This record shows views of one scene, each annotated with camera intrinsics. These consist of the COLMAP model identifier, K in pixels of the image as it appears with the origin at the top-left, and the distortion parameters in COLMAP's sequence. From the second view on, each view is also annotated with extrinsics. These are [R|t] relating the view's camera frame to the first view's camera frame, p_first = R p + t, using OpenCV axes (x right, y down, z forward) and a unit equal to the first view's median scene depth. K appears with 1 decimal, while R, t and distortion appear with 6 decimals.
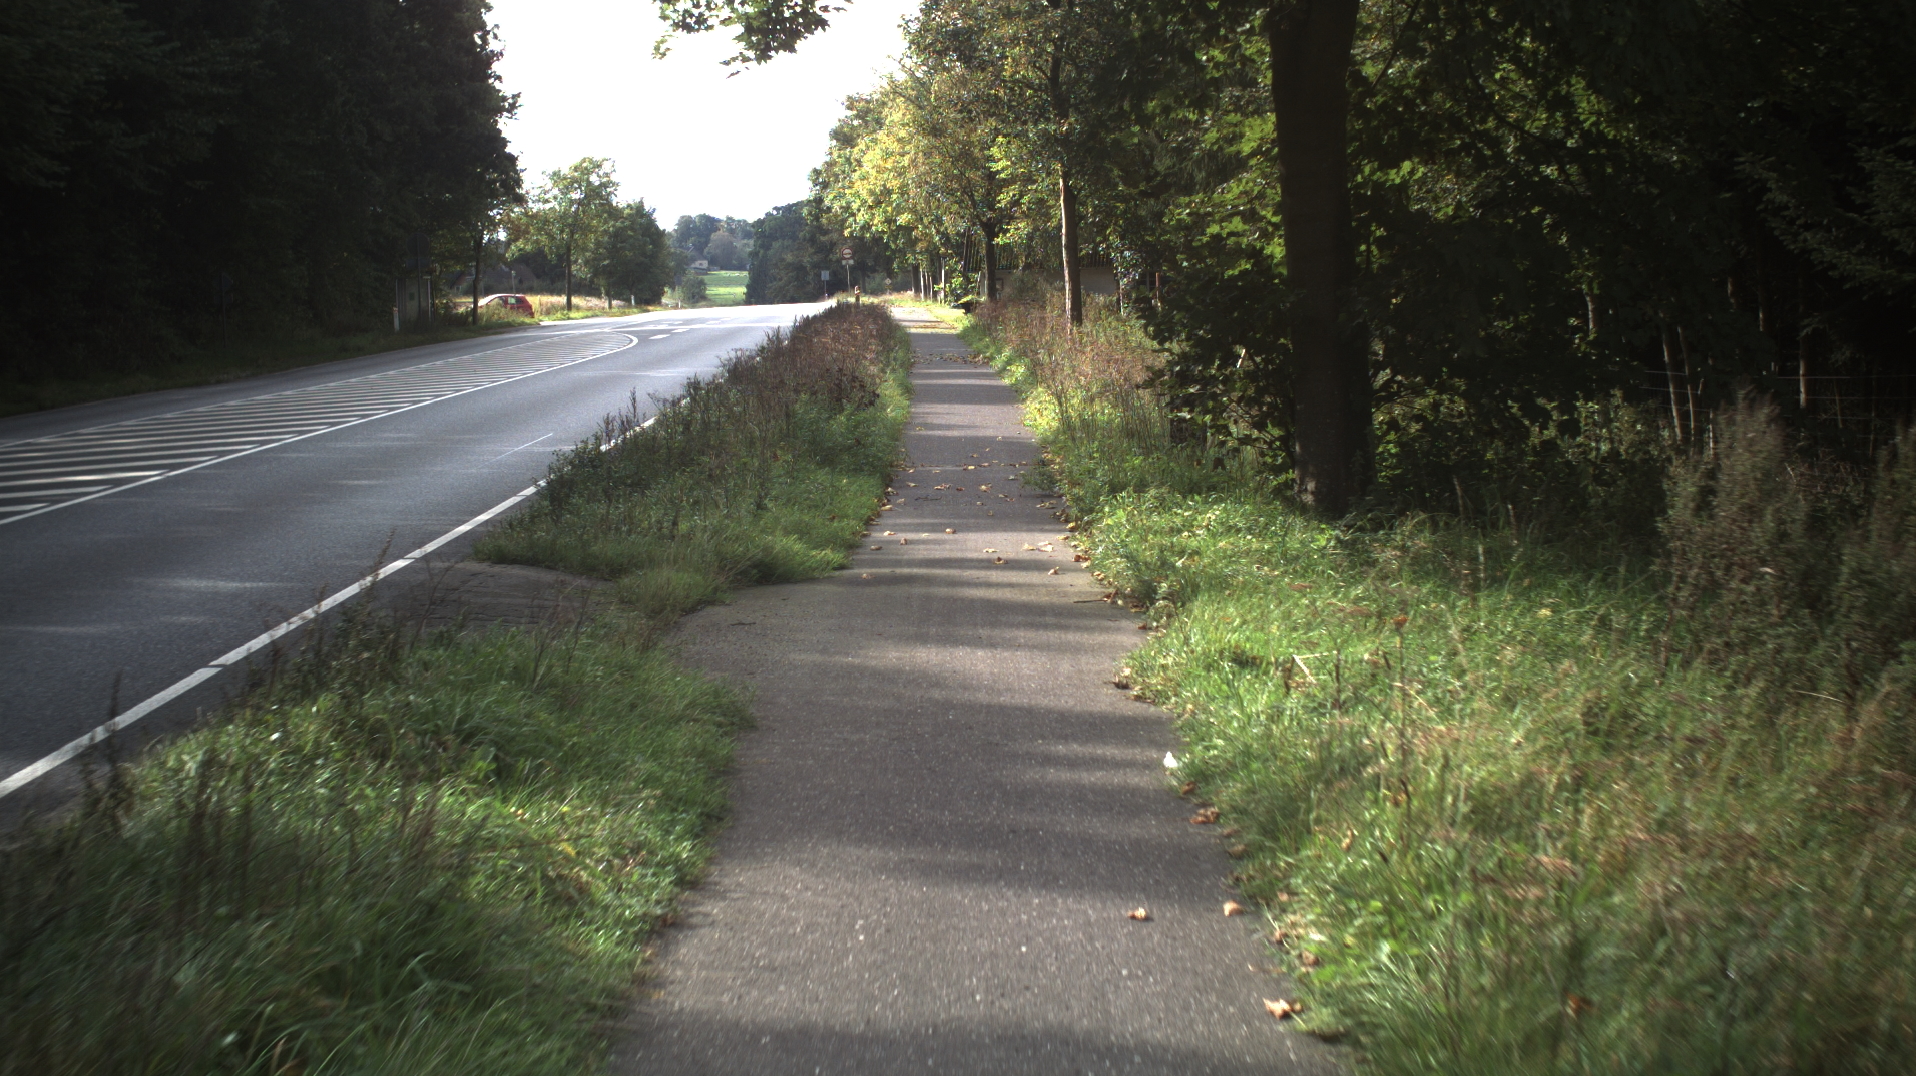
lens RADIAL K [[10218.0, 0, 959.4], [0, 10218.0, 534.9], [0, 0, 1]] dist [-2.135518, 0.000000]
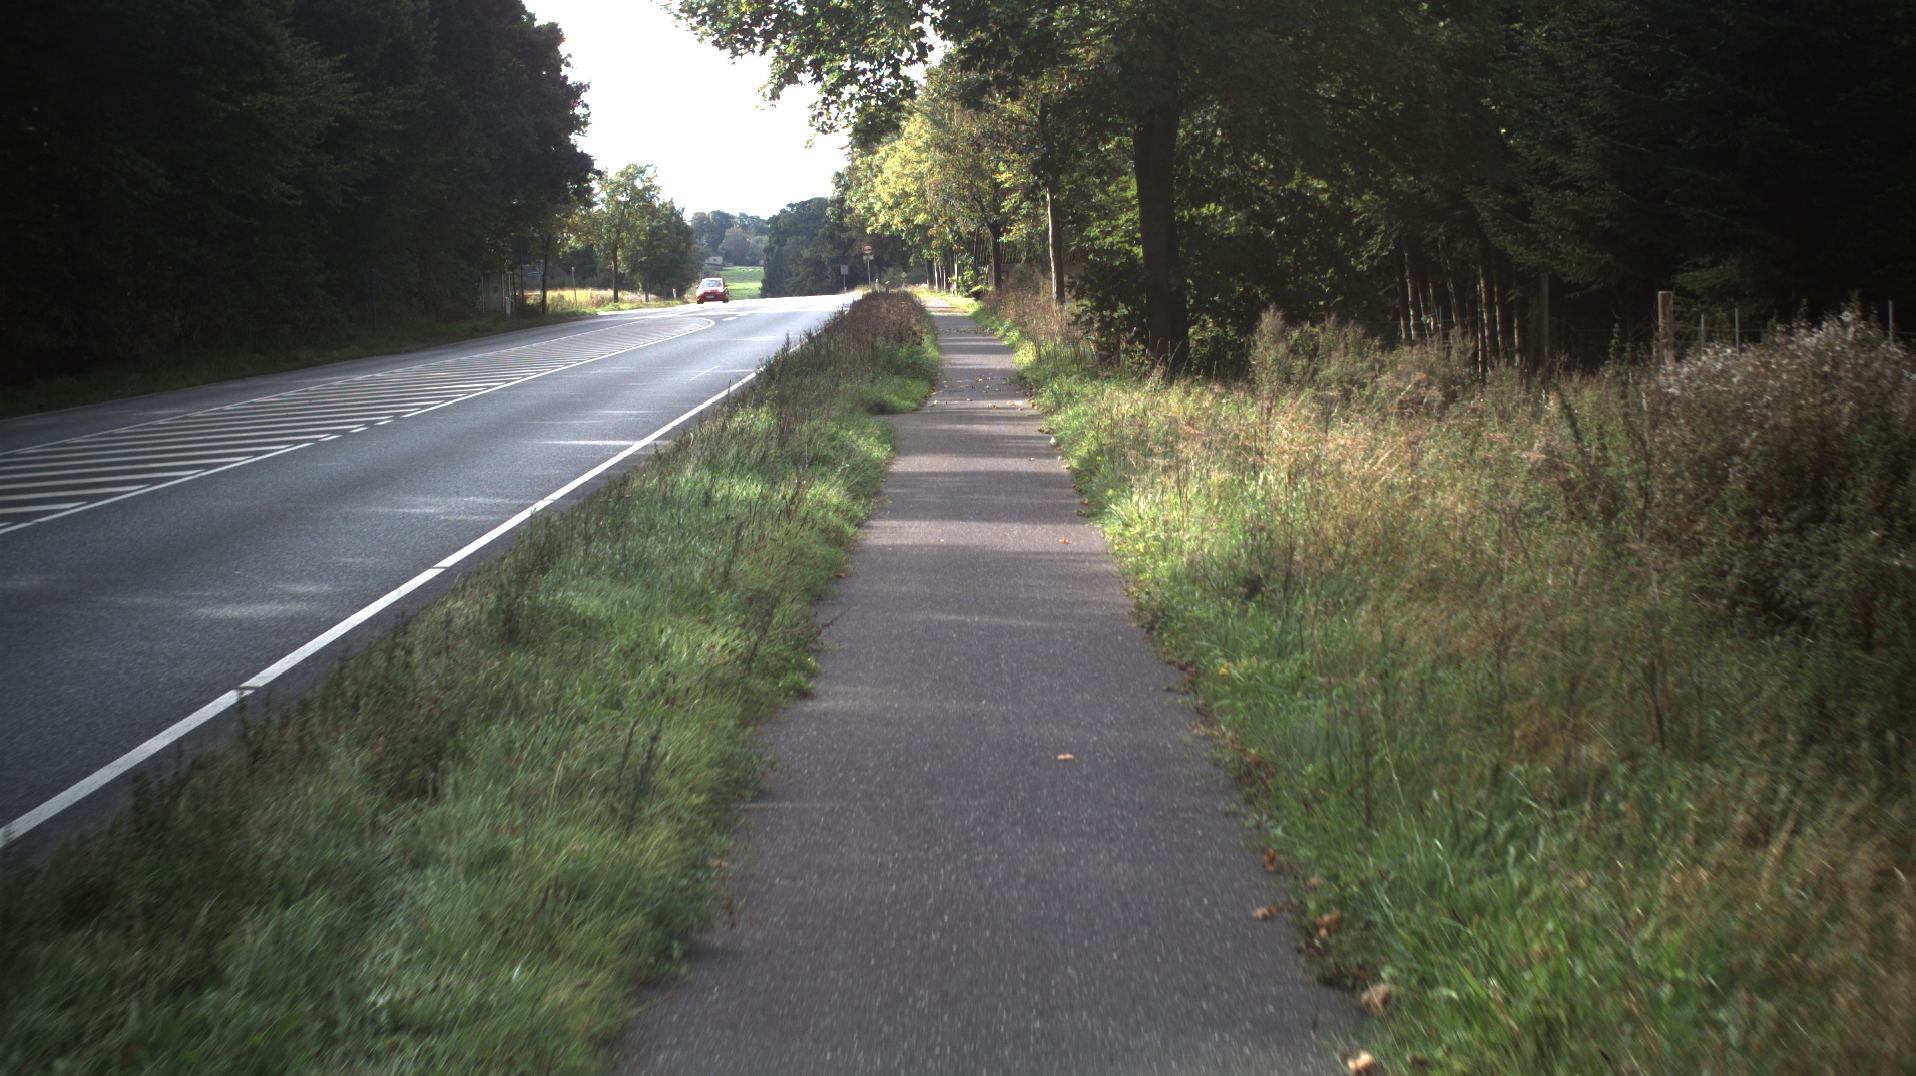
lens RADIAL K [[10218.0, 0, 958.3], [0, 10218.0, 532.5], [0, 0, 1]] dist [-2.135518, 0.000000]
pose [[0.999982, -0.005879, -0.001197, -0.000255], [0.005879, 0.999983, 0.000326, 0.007277], [0.001195, -0.000333, 0.999999, -0.277094]]
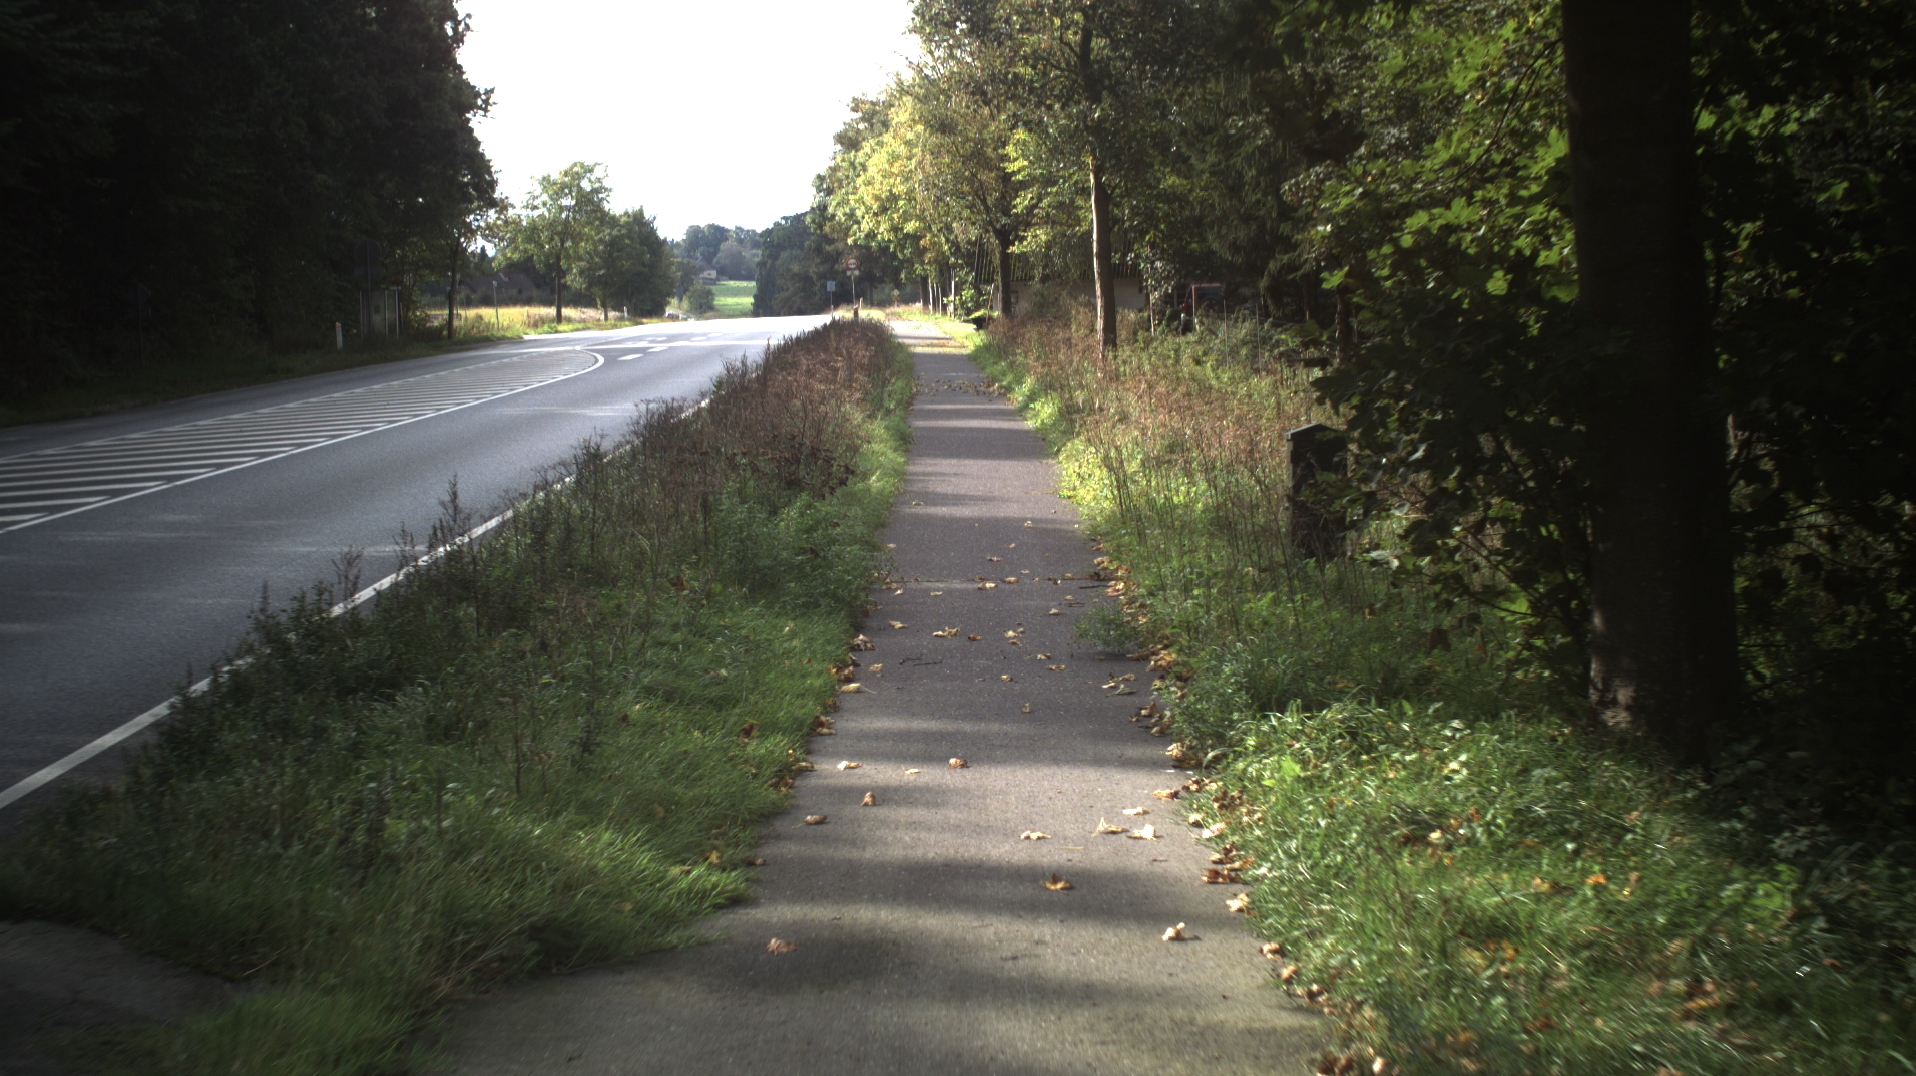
lens RADIAL K [[10218.0, 0, 969.0], [0, 10218.0, 550.5], [0, 0, 1]] dist [-2.135518, 0.000000]
pose [[0.999996, 0.002770, -0.000024, -0.000074], [-0.002770, 0.999996, 0.000494, -0.003730], [0.000026, -0.000494, 1.000000, 0.137536]]
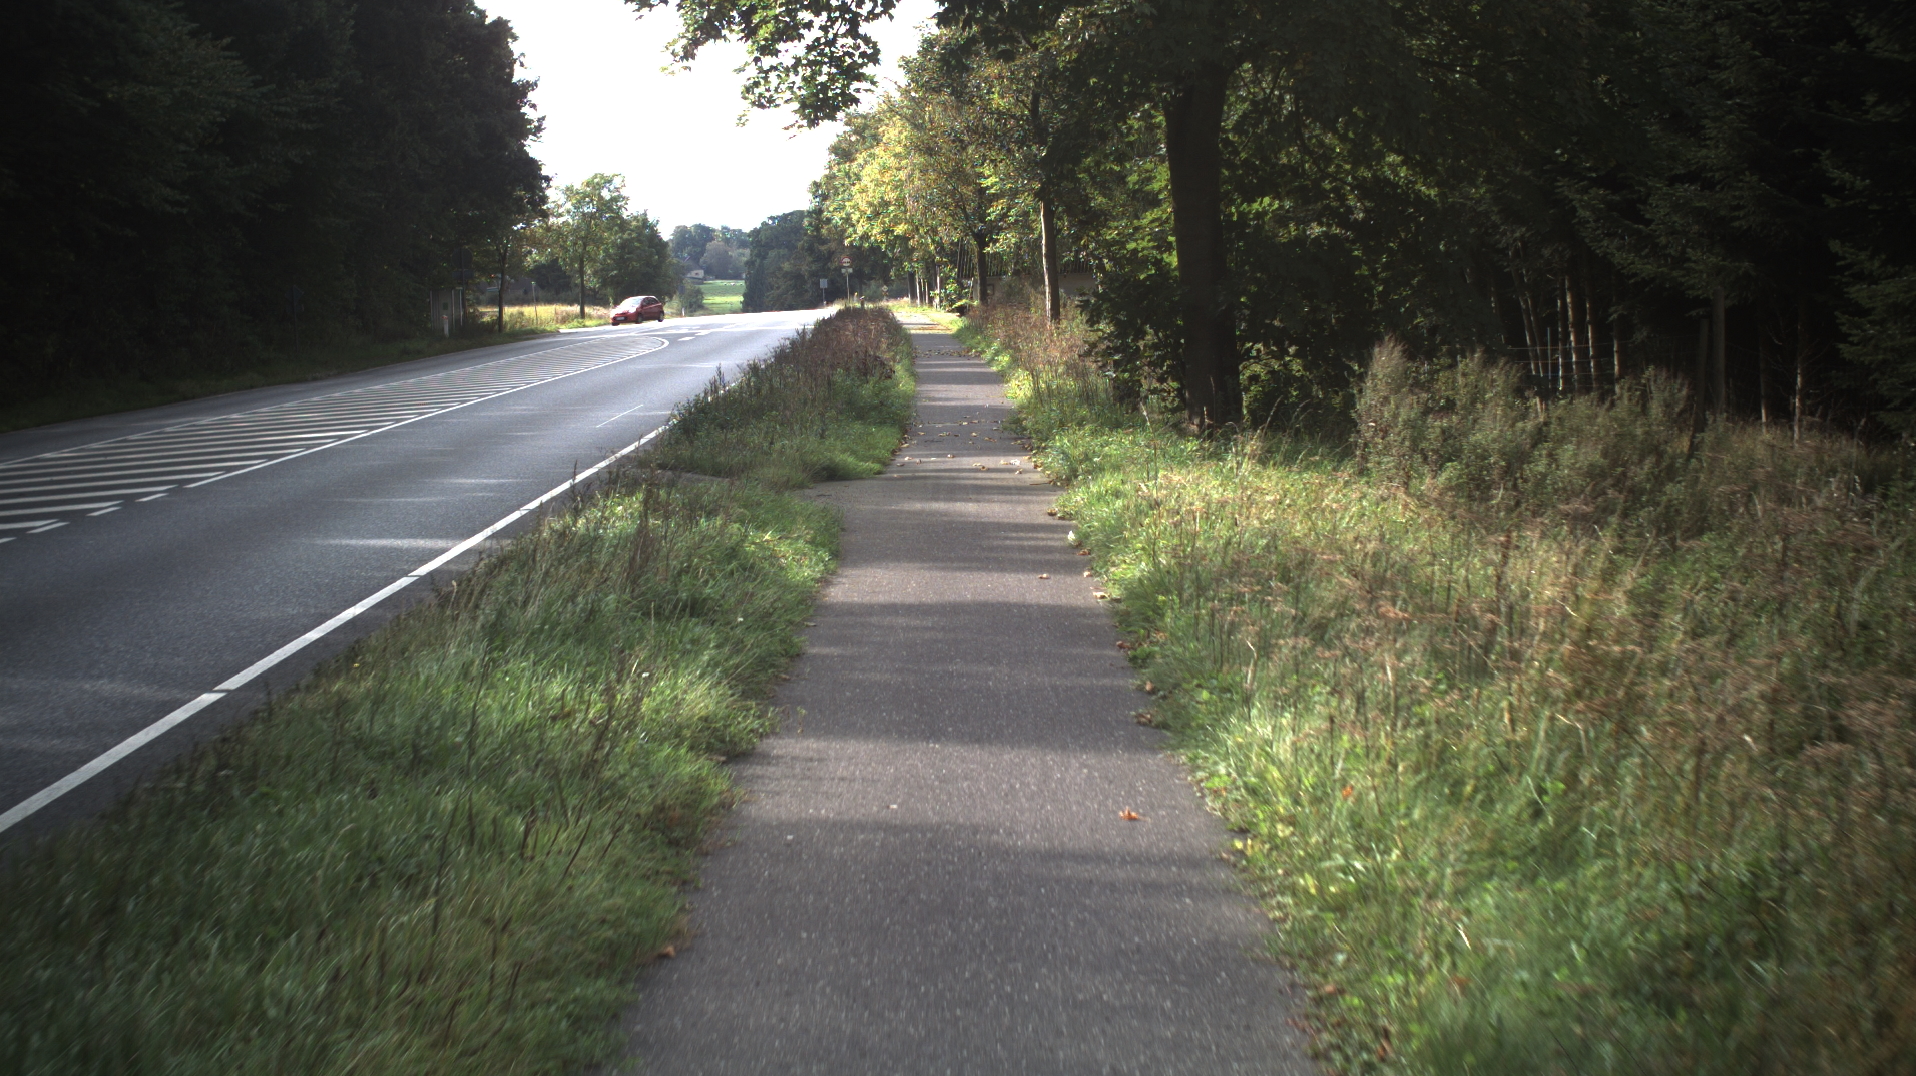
lens RADIAL K [[10218.0, 0, 958.5], [0, 10218.0, 540.6], [0, 0, 1]] dist [-2.135518, 0.000000]
pose [[0.999951, -0.009943, 0.000281, -0.000091], [0.009943, 0.999951, -0.000117, 0.003637], [-0.000280, 0.000120, 1.000000, -0.138259]]
